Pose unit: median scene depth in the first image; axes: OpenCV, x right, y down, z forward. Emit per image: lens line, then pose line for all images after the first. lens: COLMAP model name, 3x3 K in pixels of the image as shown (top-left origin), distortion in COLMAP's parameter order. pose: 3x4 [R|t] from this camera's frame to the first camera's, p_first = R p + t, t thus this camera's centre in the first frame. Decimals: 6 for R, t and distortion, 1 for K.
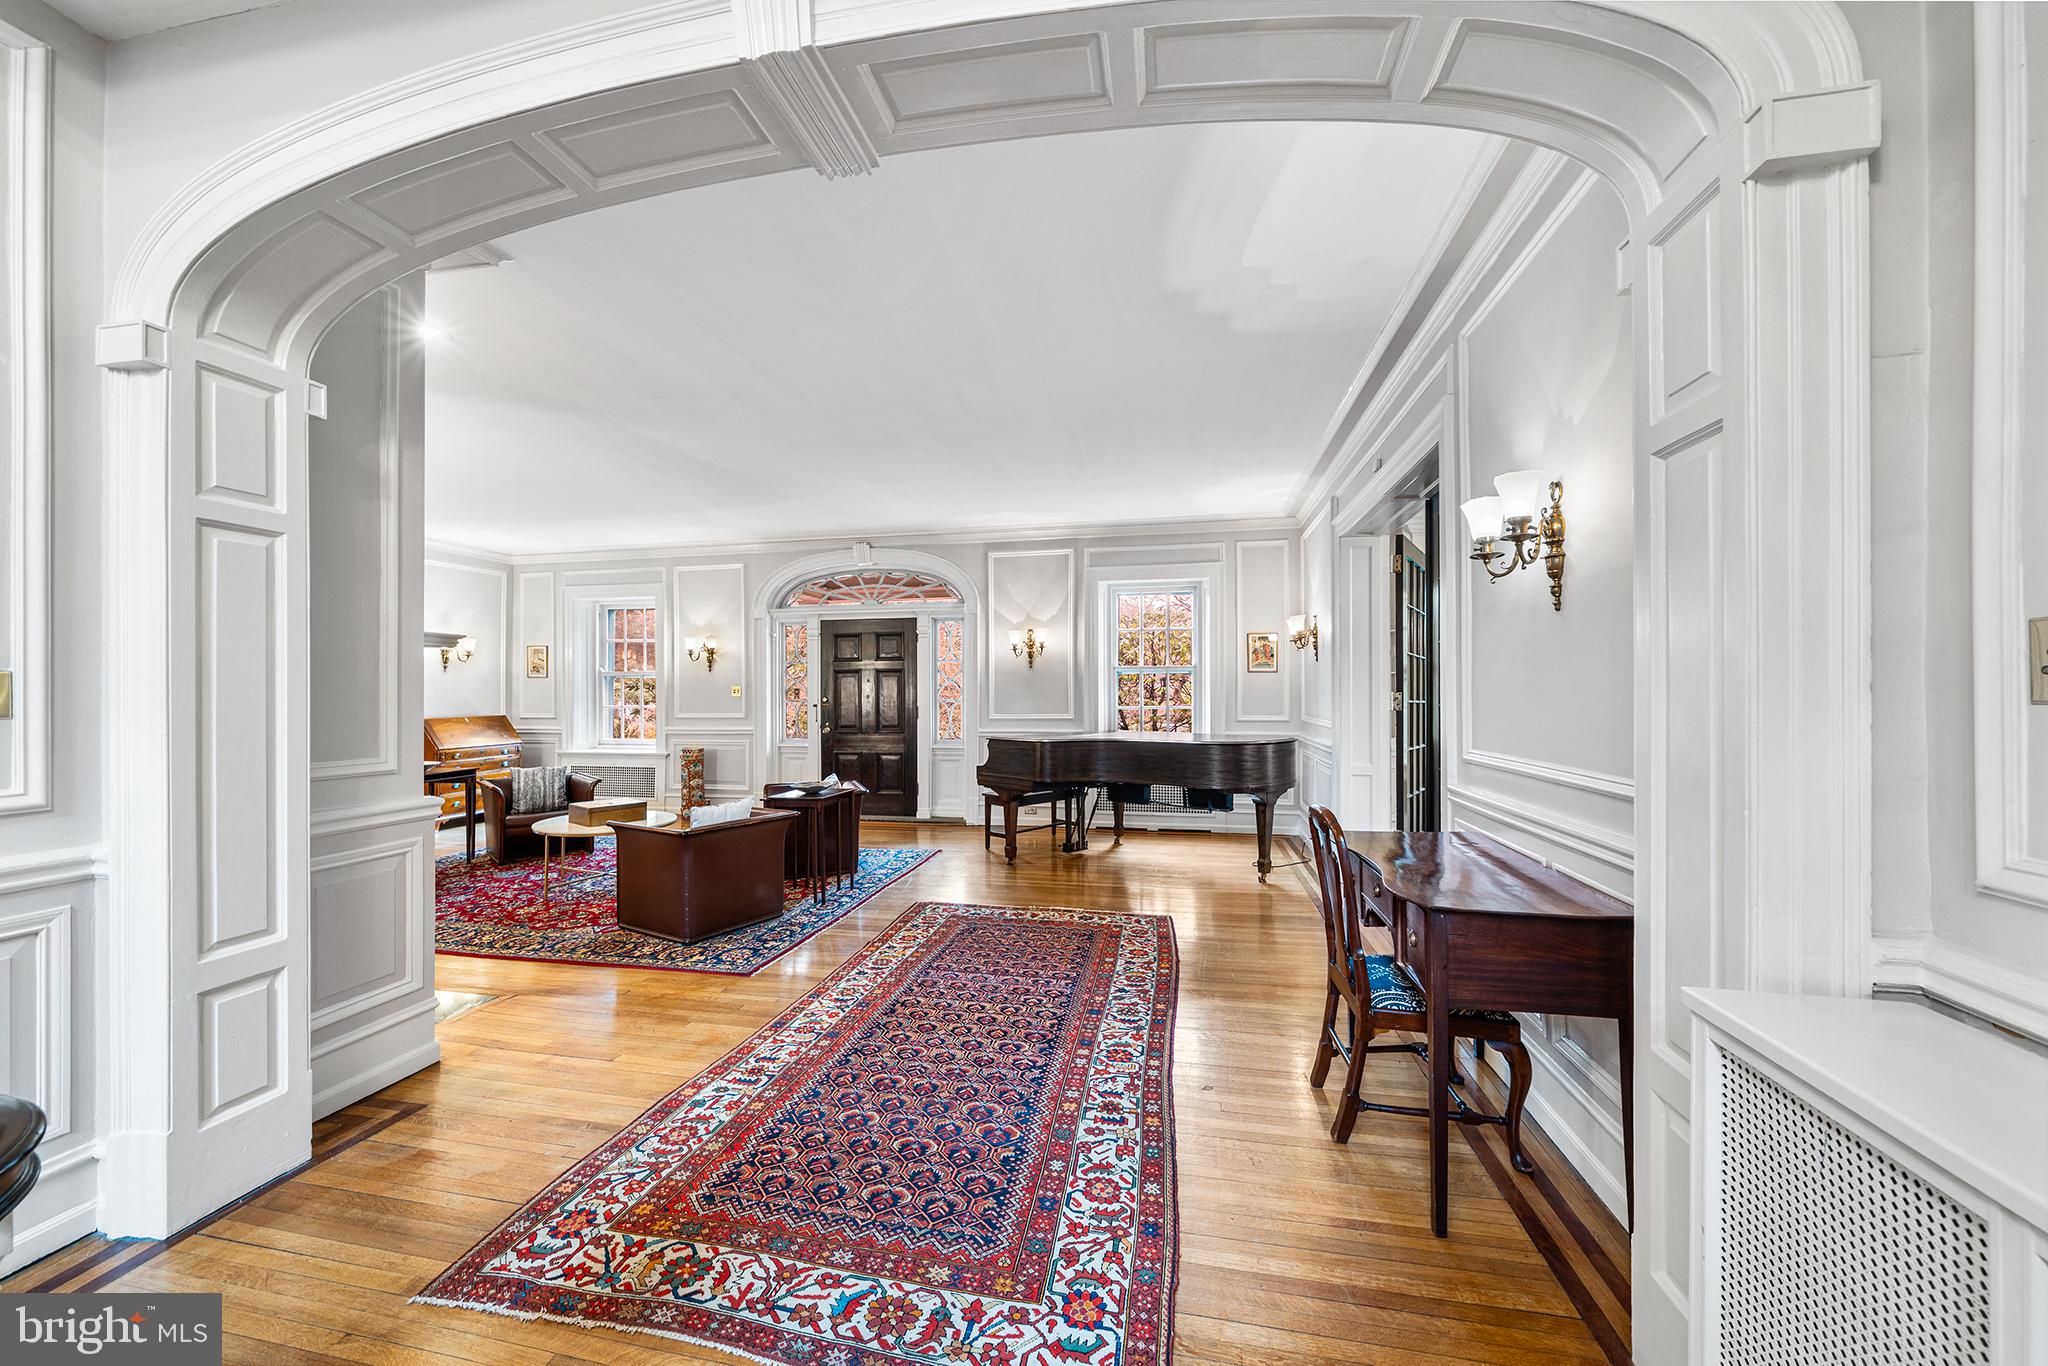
lens RADIAL K [[796.7, 0, 1024.0], [0, 796.7, 683.0], [0, 0, 1]] dist [-0.000080, -0.000011]
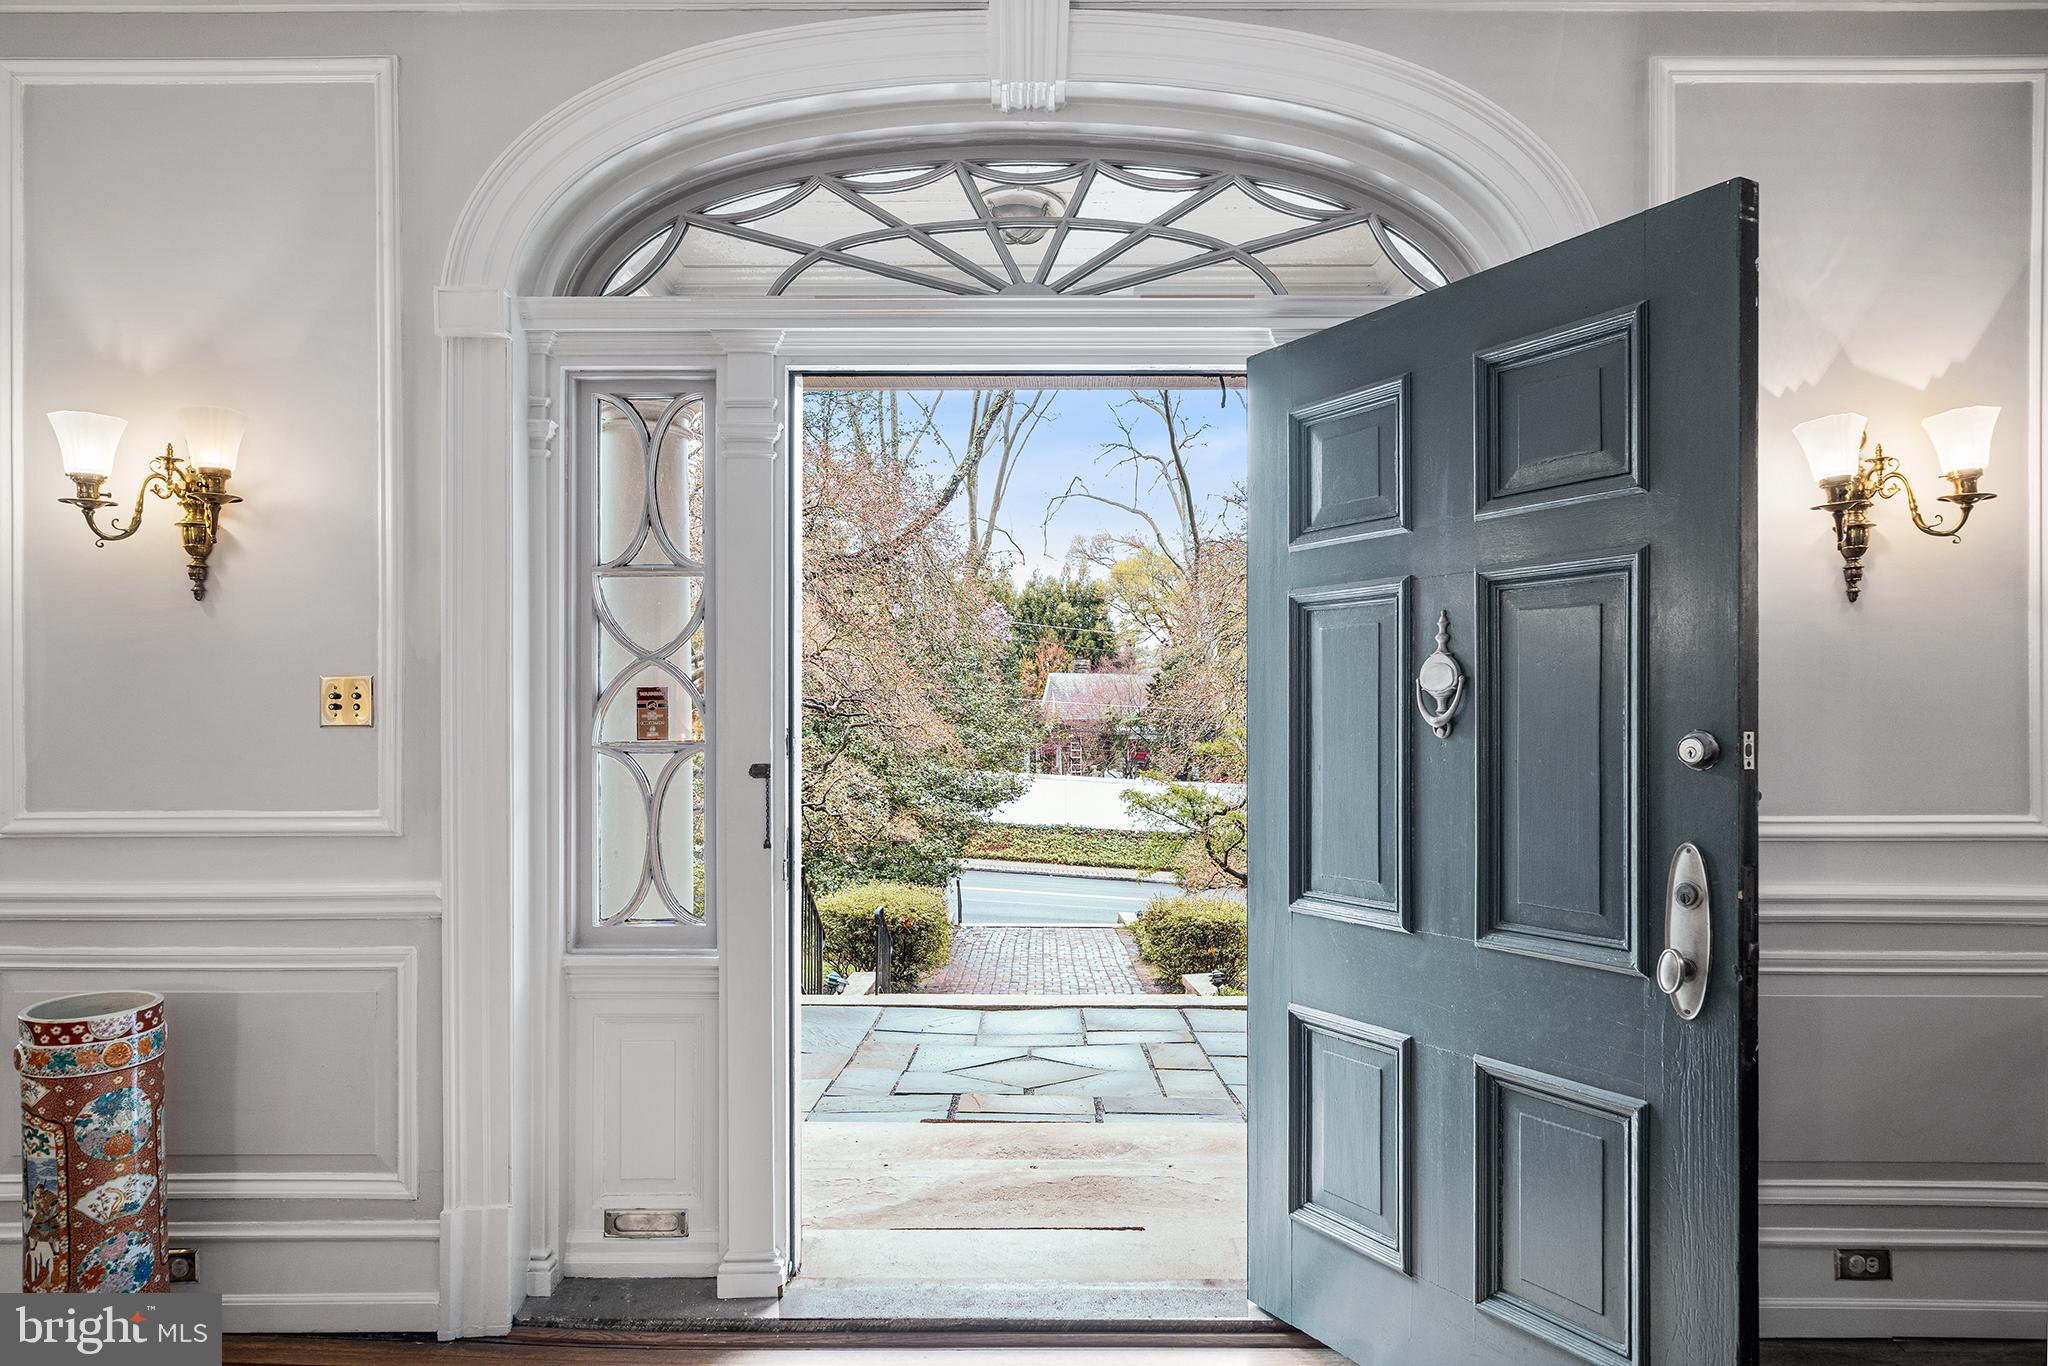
lens RADIAL K [[1197.4, 0, 1024.4], [0, 1197.4, 716.2], [0, 0, 1]] dist [-0.000227, -0.000406]
pose [[0.980412, 0.004888, 0.196897, -0.318492], [-0.007029, 0.999924, 0.010176, 0.012758], [-0.196832, -0.011361, 0.980371, 0.841720]]
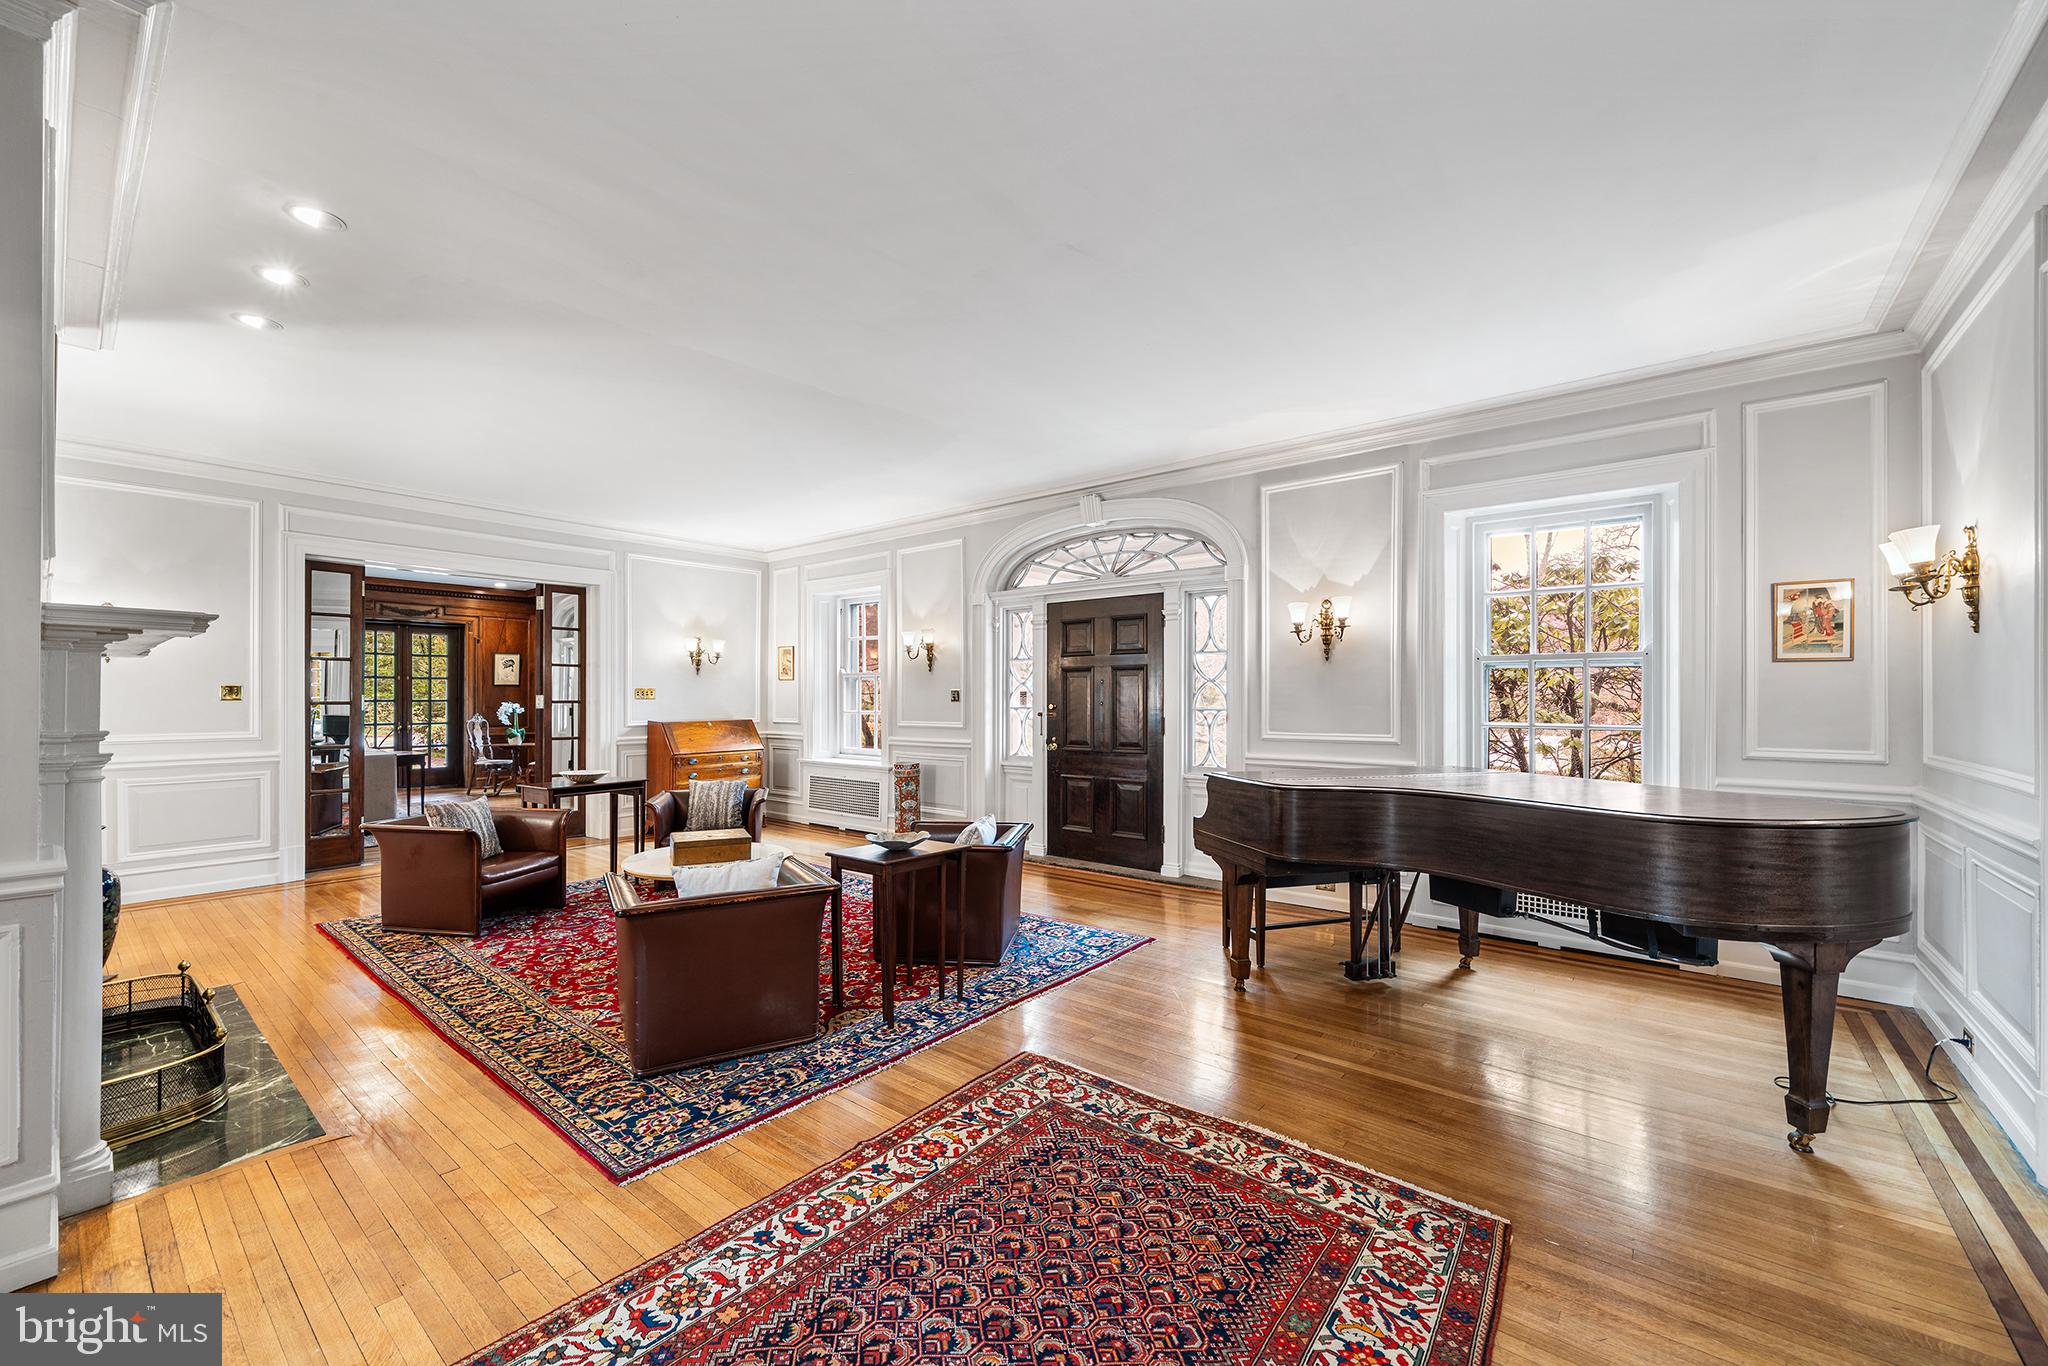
lens RADIAL K [[815.1, 0, 1026.3], [0, 815.1, 691.2], [0, 0, 1]] dist [-0.000757, -0.000233]
pose [[0.883492, 0.001402, -0.468444, 0.118497], [0.001317, 0.999984, 0.005476, 0.002188], [0.468444, -0.005455, 0.883476, 0.366093]]
